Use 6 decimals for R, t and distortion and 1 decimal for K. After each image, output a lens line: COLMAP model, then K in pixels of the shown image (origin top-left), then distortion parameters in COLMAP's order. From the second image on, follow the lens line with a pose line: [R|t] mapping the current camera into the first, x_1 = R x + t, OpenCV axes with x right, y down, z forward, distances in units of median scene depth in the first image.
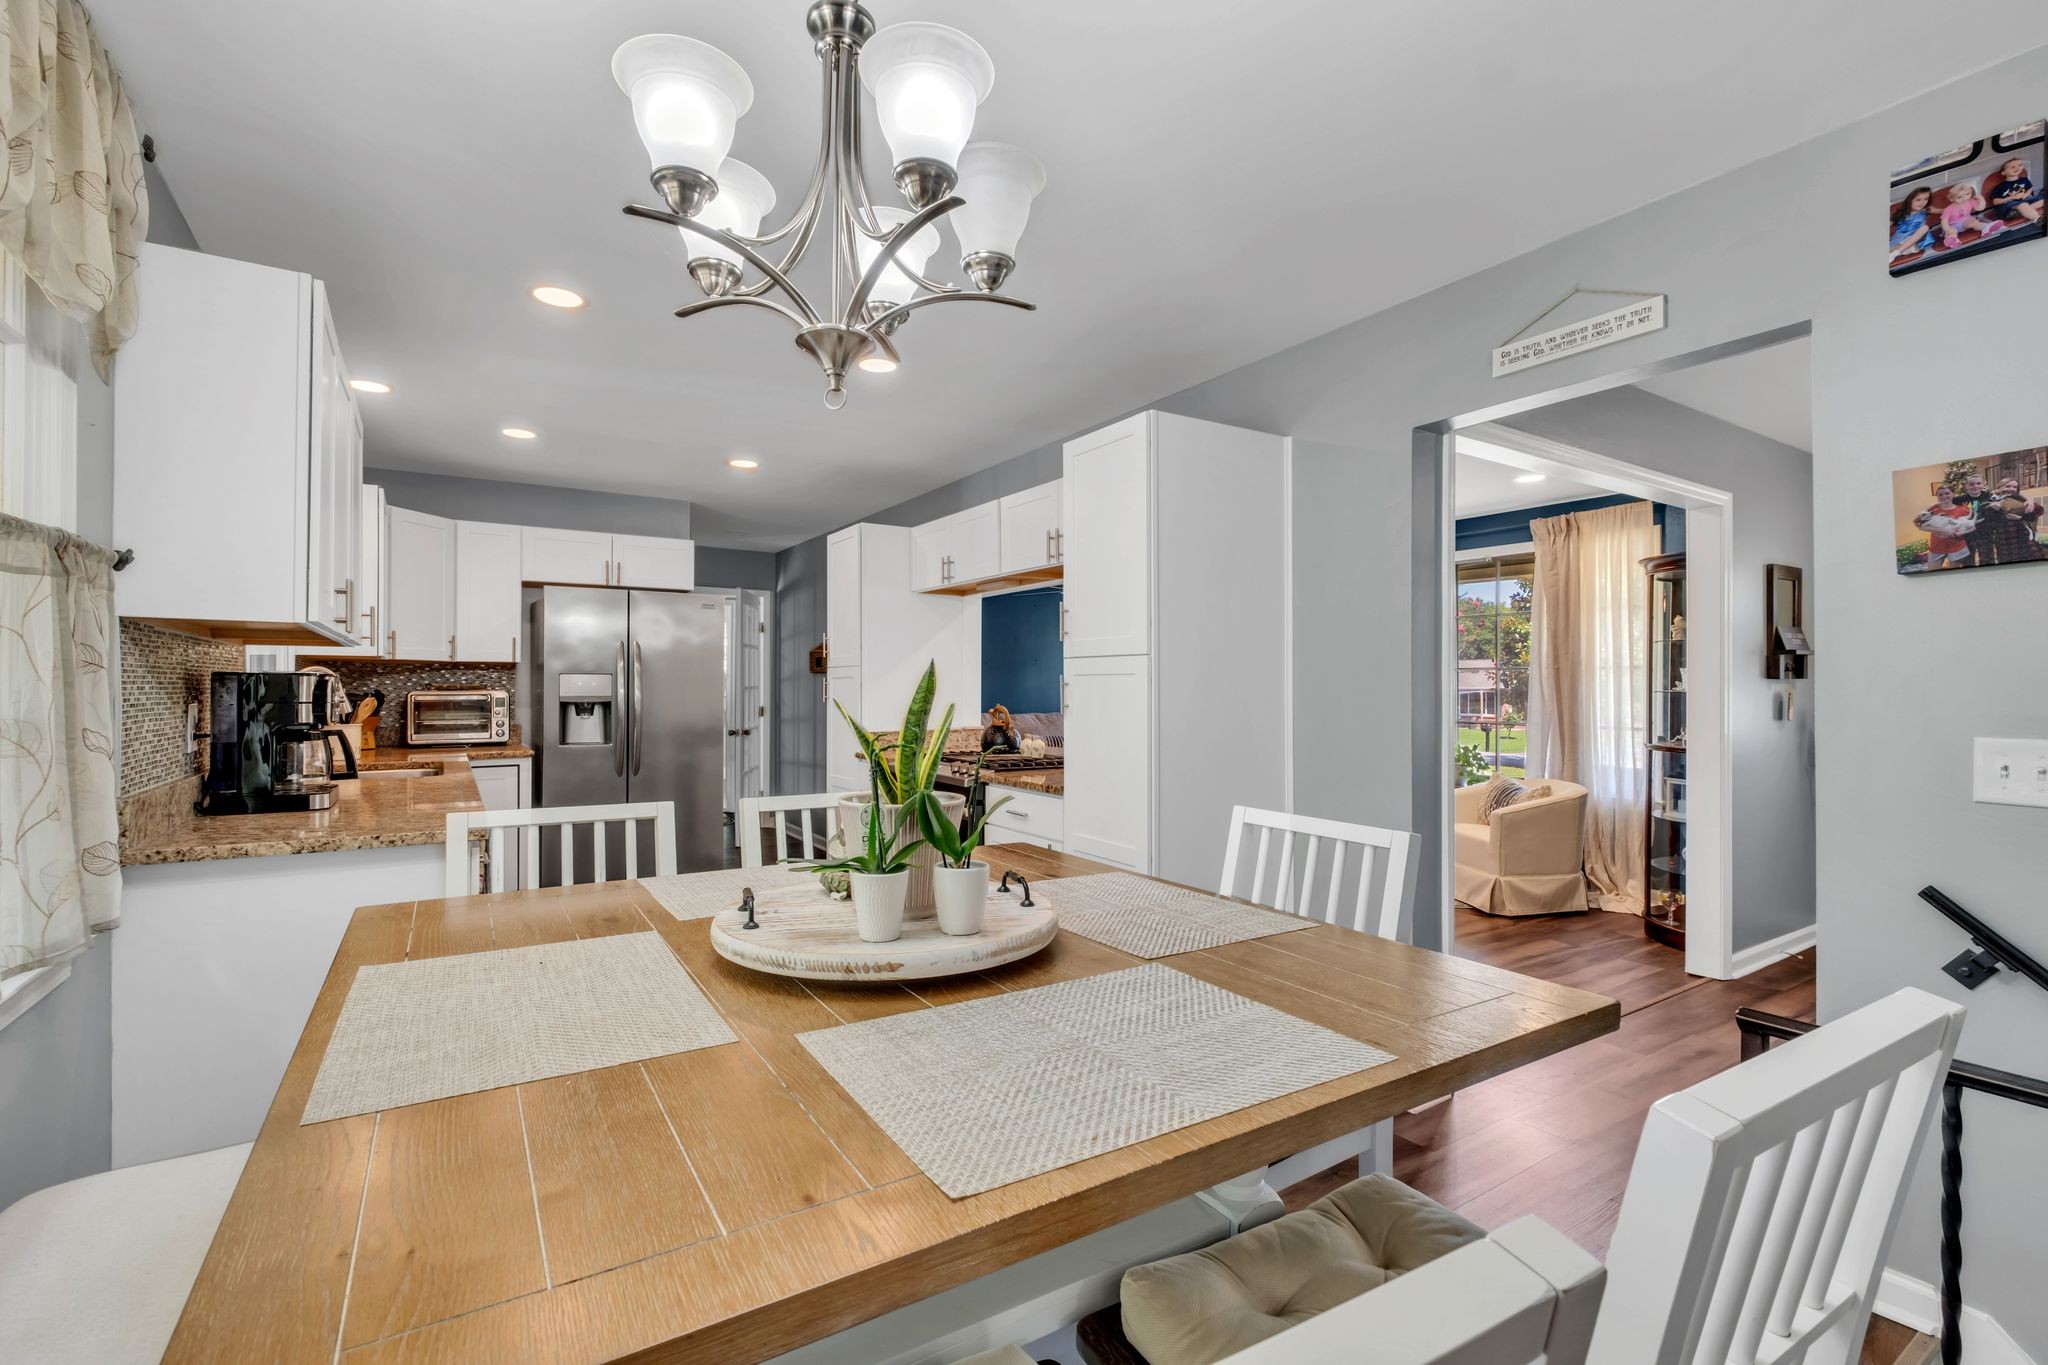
lens RADIAL K [[892.2, 0, 1020.7], [0, 892.2, 690.2], [0, 0, 1]] dist [0.000566, -0.000042]
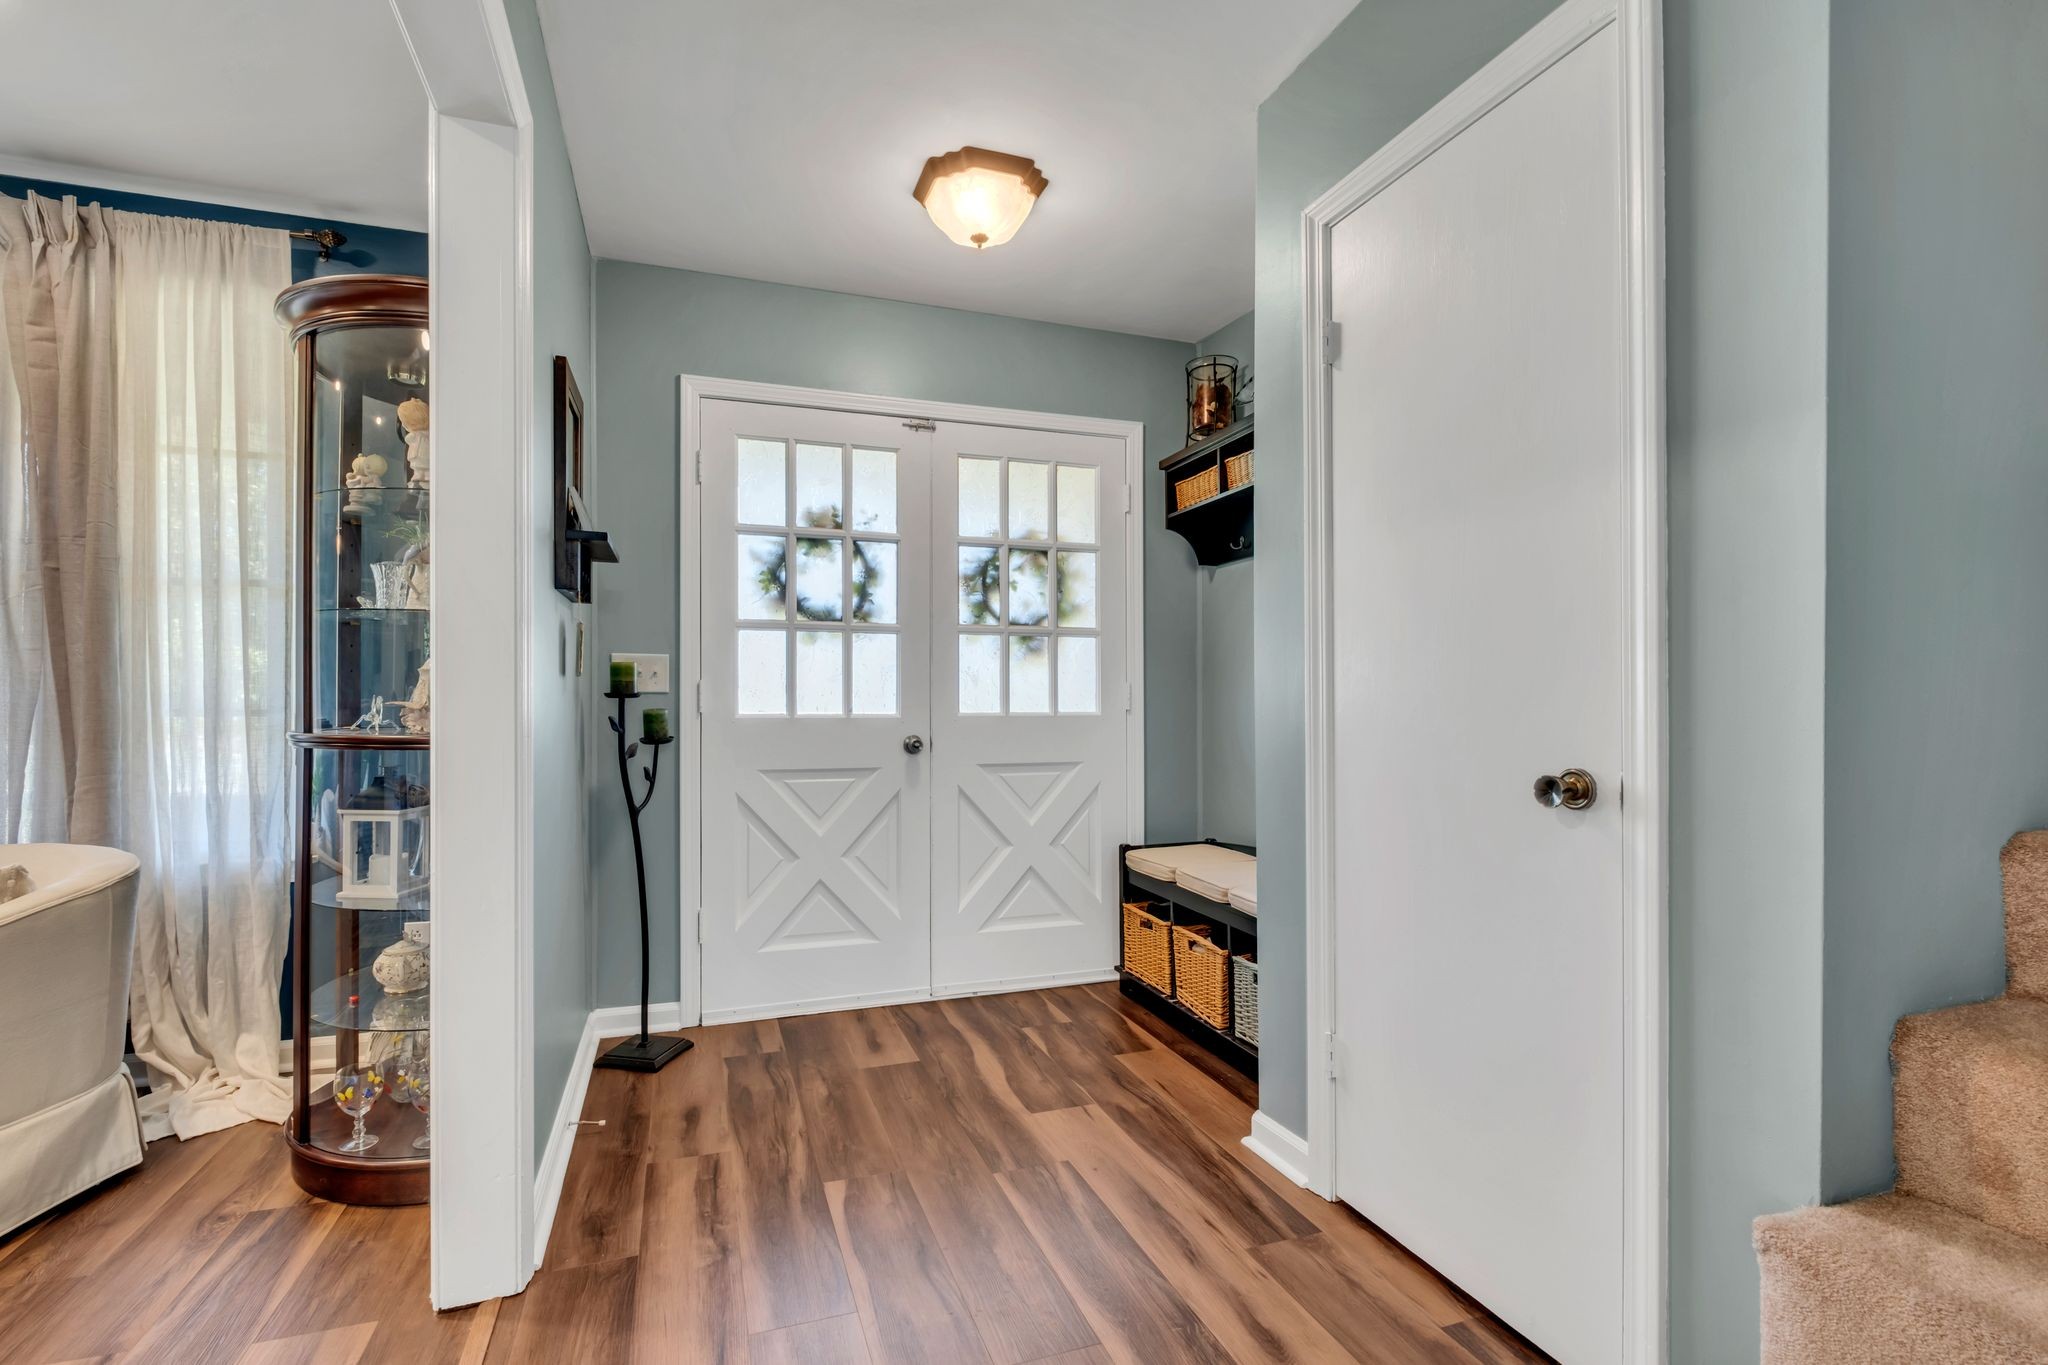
lens RADIAL K [[954.6, 0, 1018.4], [0, 954.6, 697.0], [0, 0, 1]] dist [-0.003192, -0.000331]
pose [[0.251373, 0.000728, 0.967890, 0.303153], [0.003543, 0.999992, -0.001672, 0.038339], [-0.967884, 0.003849, 0.251369, 0.482069]]
